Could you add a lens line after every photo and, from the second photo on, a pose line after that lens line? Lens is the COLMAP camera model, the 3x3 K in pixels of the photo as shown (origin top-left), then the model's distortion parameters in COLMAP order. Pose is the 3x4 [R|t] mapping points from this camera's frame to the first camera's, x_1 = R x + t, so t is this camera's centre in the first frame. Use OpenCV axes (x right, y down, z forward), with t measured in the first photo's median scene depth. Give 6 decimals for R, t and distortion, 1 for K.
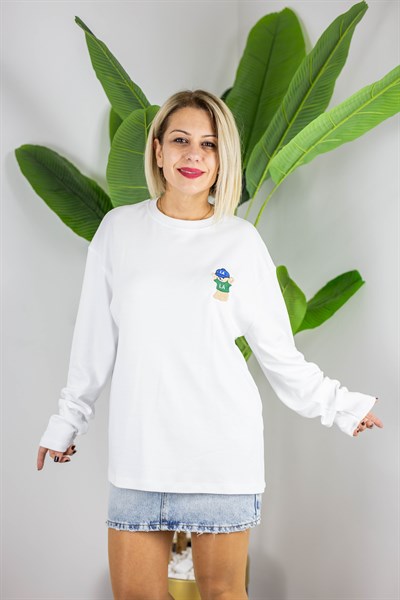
lens RADIAL K [[838.1, 0, 194.6], [0, 838.1, 301.8], [0, 0, 1]] dist [-0.024706, 0.000000]
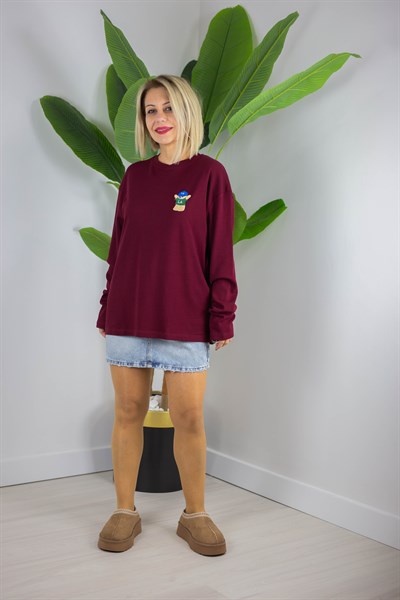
lens RADIAL K [[838.1, 0, 203.5], [0, 838.1, 300.4], [0, 0, 1]] dist [-0.024706, 0.000000]
pose [[0.991091, 0.027743, 0.130263, -0.126917], [-0.035459, 0.997728, 0.057291, 0.061775], [-0.128377, -0.061400, 0.989823, -0.430784]]
